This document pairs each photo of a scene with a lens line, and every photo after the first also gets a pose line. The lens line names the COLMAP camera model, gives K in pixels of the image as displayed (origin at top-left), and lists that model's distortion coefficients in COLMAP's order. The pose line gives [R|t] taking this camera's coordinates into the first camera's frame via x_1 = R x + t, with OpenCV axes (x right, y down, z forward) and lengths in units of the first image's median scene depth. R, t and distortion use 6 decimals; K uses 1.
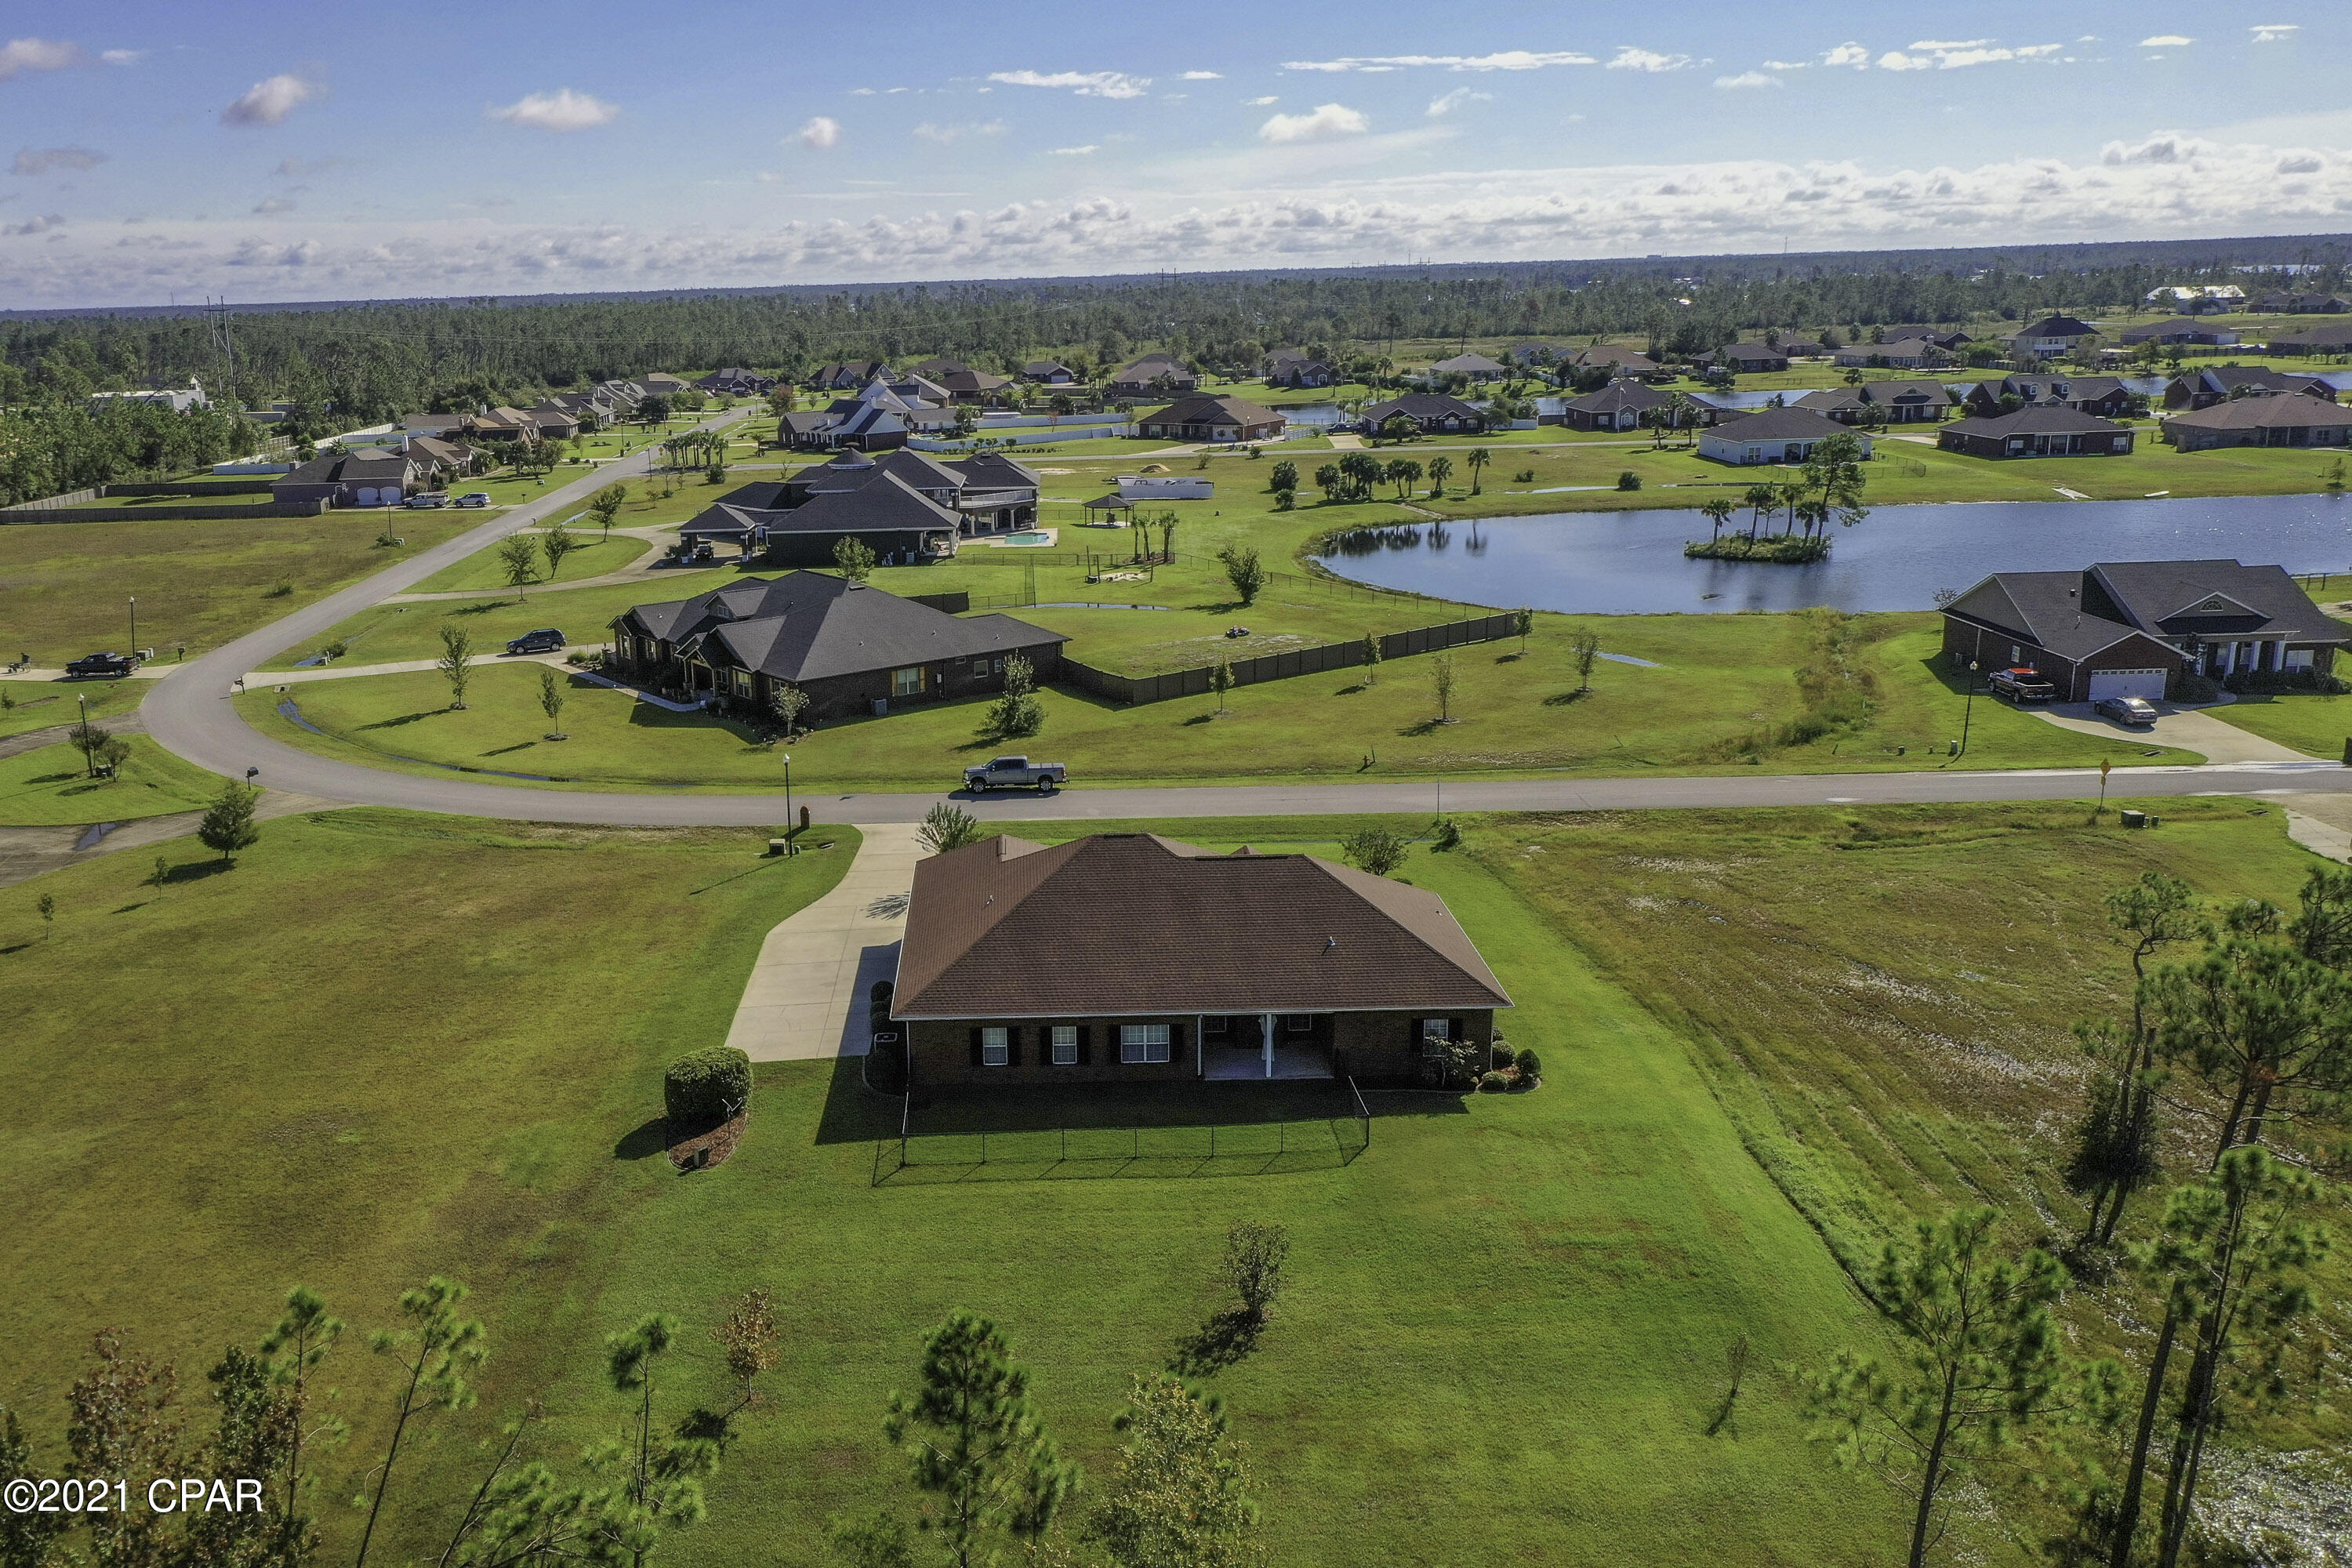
lens RADIAL K [[1874.7, 0, 1155.6], [0, 1874.7, 804.8], [0, 0, 1]] dist [0.010914, -0.000756]
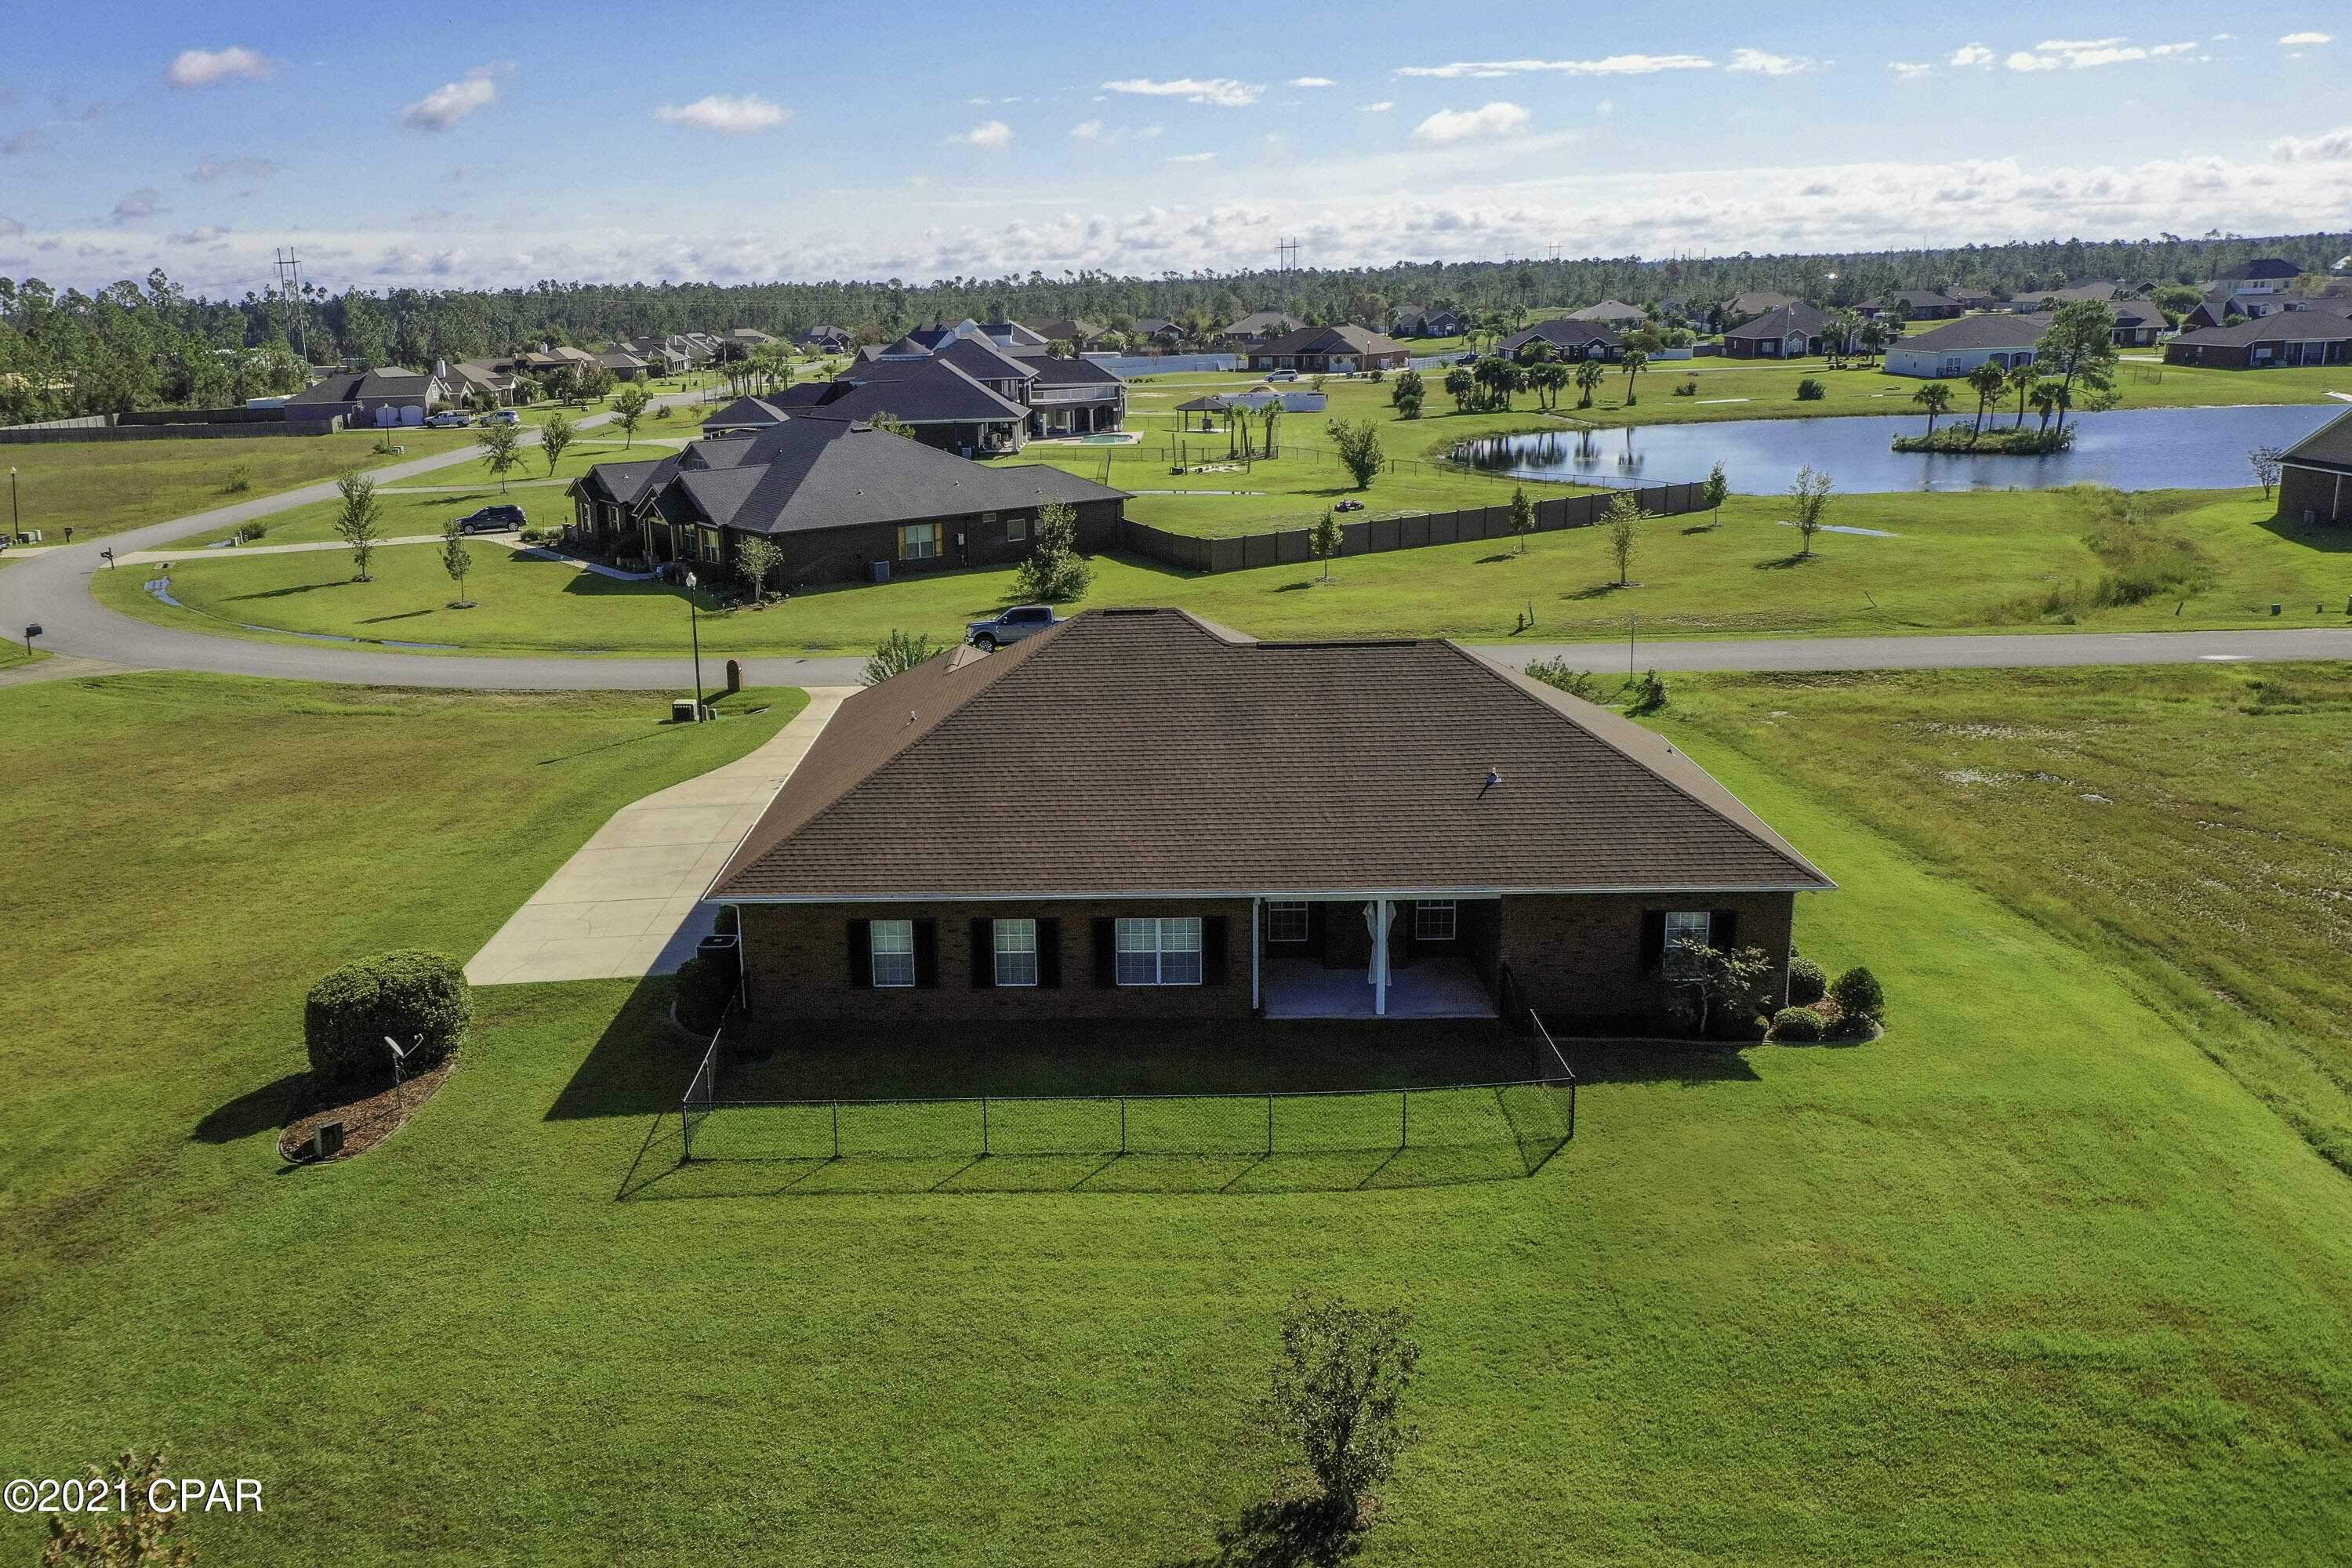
lens RADIAL K [[1874.7, 0, 1131.1], [0, 1874.7, 846.4], [0, 0, 1]] dist [0.010914, -0.000756]
pose [[0.997029, 0.003071, -0.076969, 0.019922], [-0.001428, 0.999770, 0.021385, 0.057132], [0.077017, -0.021212, 0.996804, 0.300473]]
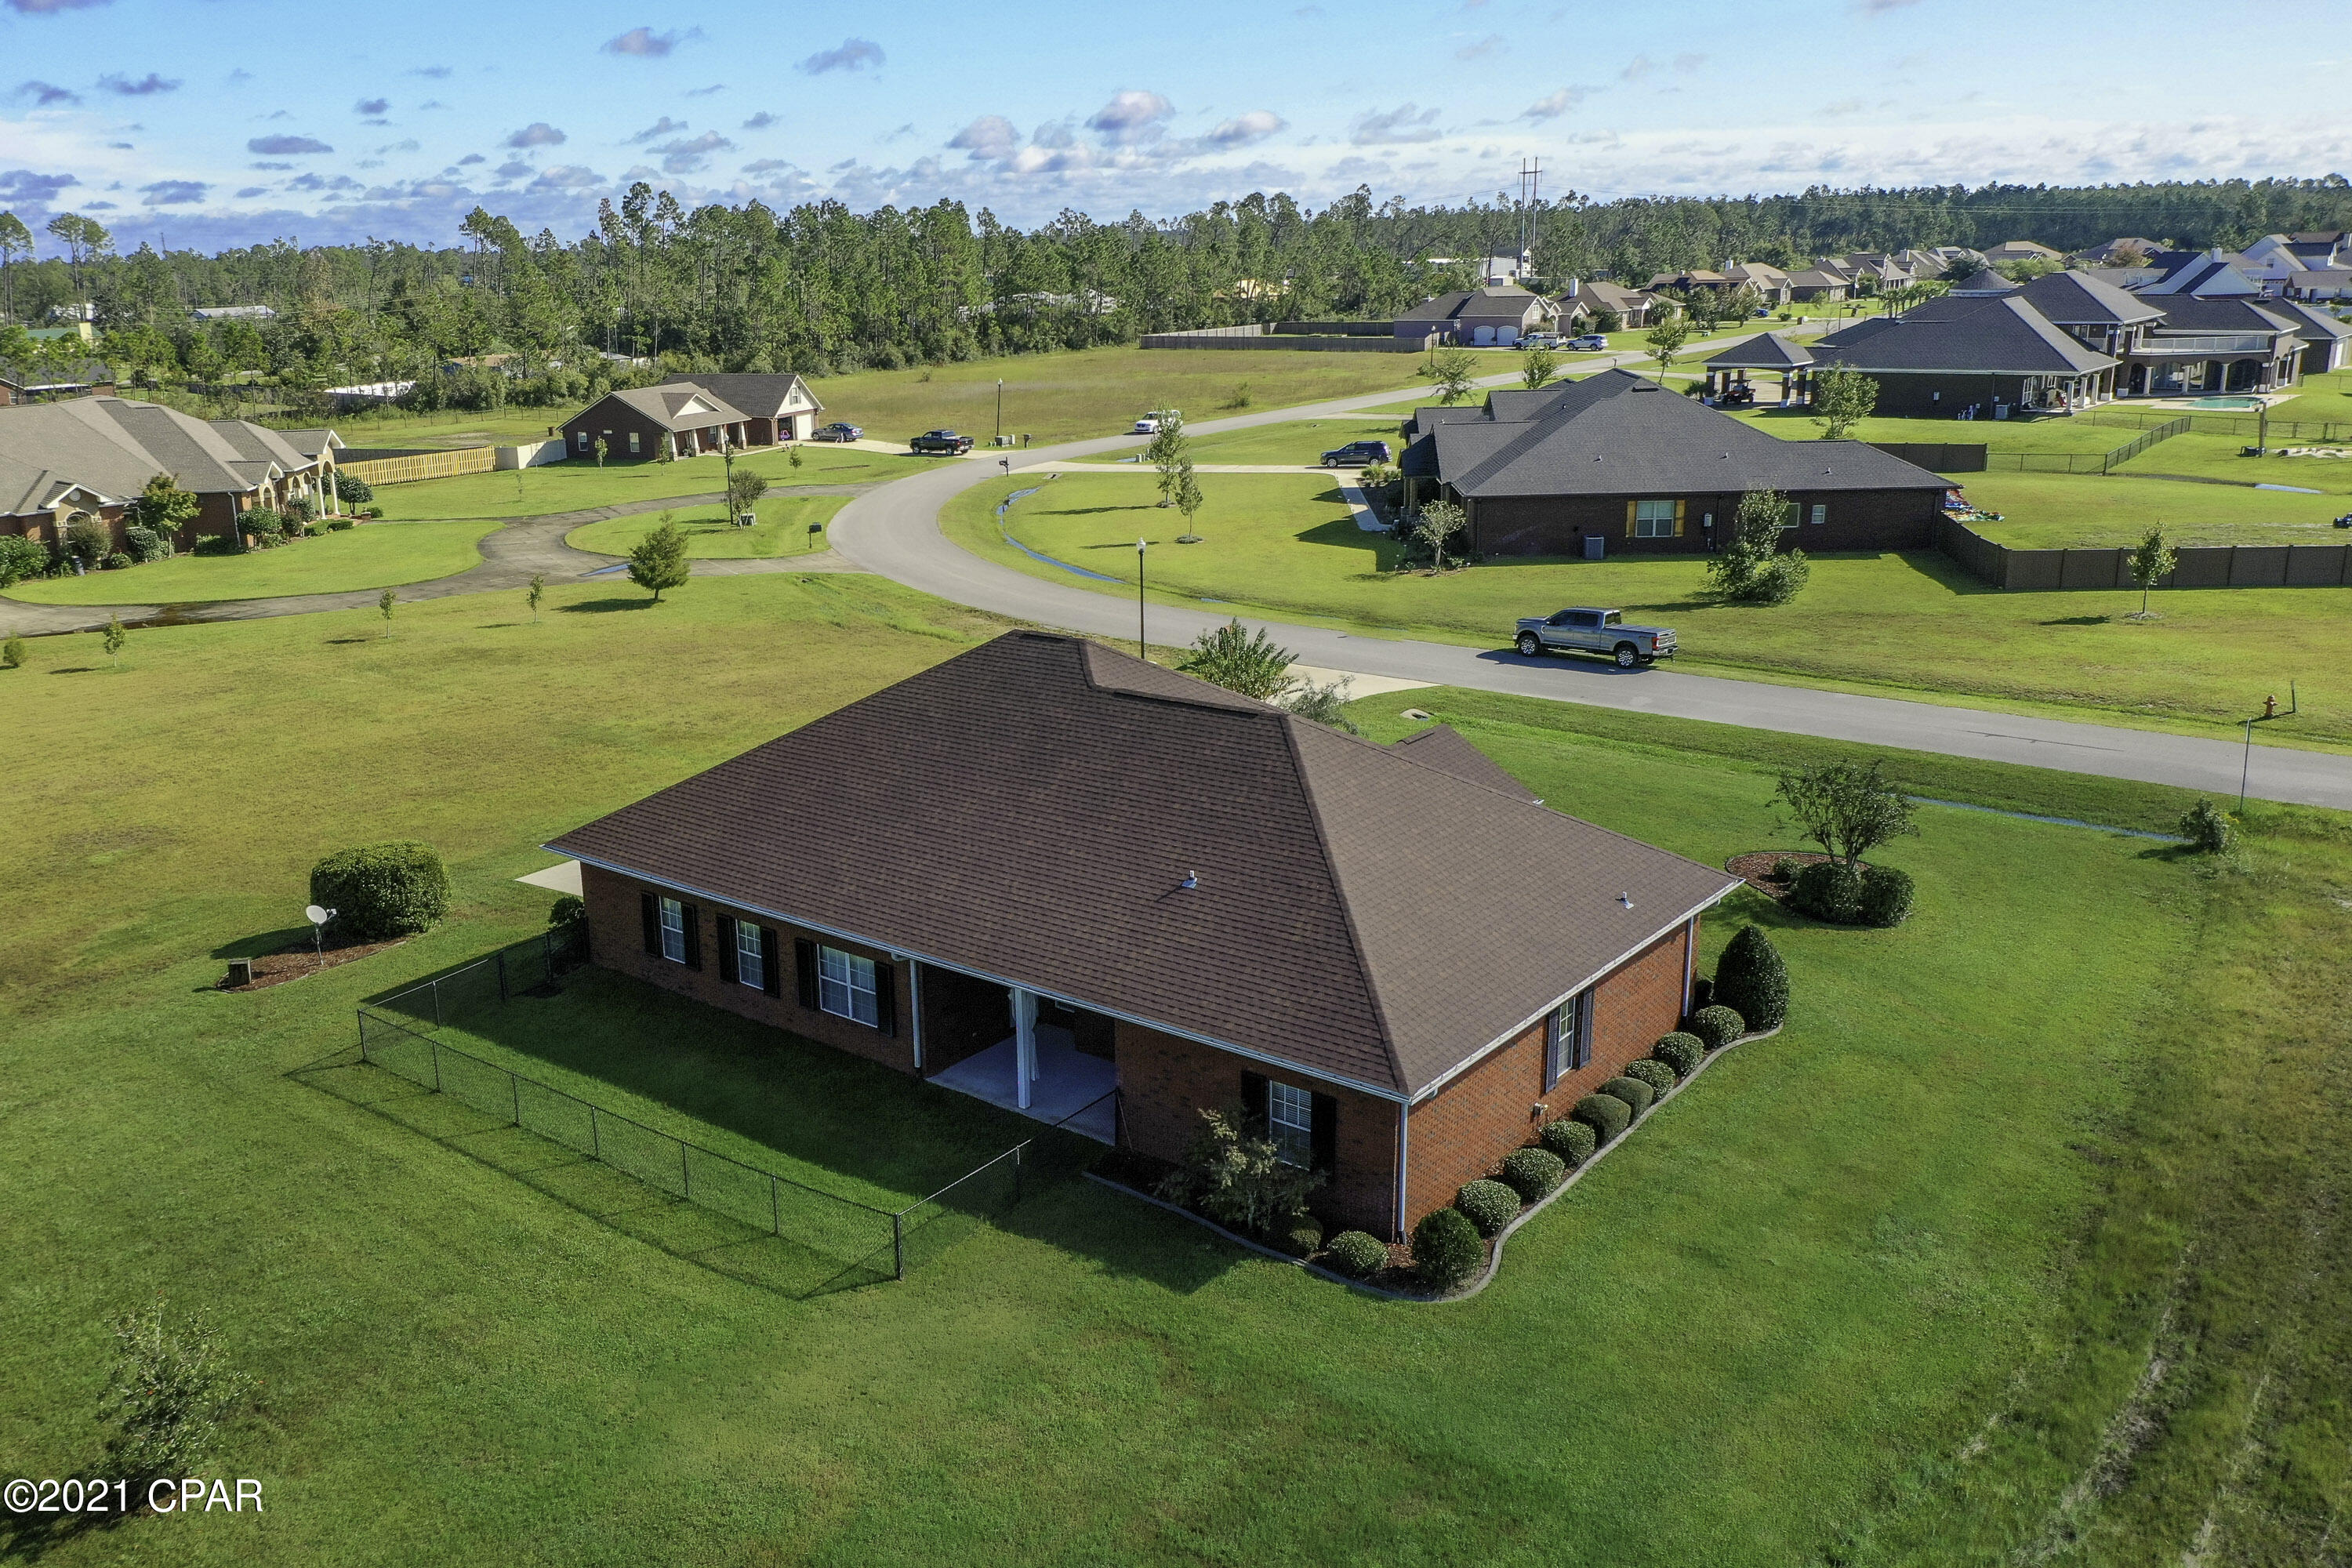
lens RADIAL K [[1998.1, 0, 1119.4], [0, 1998.1, 847.7], [0, 0, 1]] dist [-0.002022, 0.002290]
pose [[0.740194, 0.188721, -0.645366, 0.286574], [-0.158643, 0.981723, 0.105127, 0.009577], [0.653410, 0.024568, 0.756605, 0.414083]]
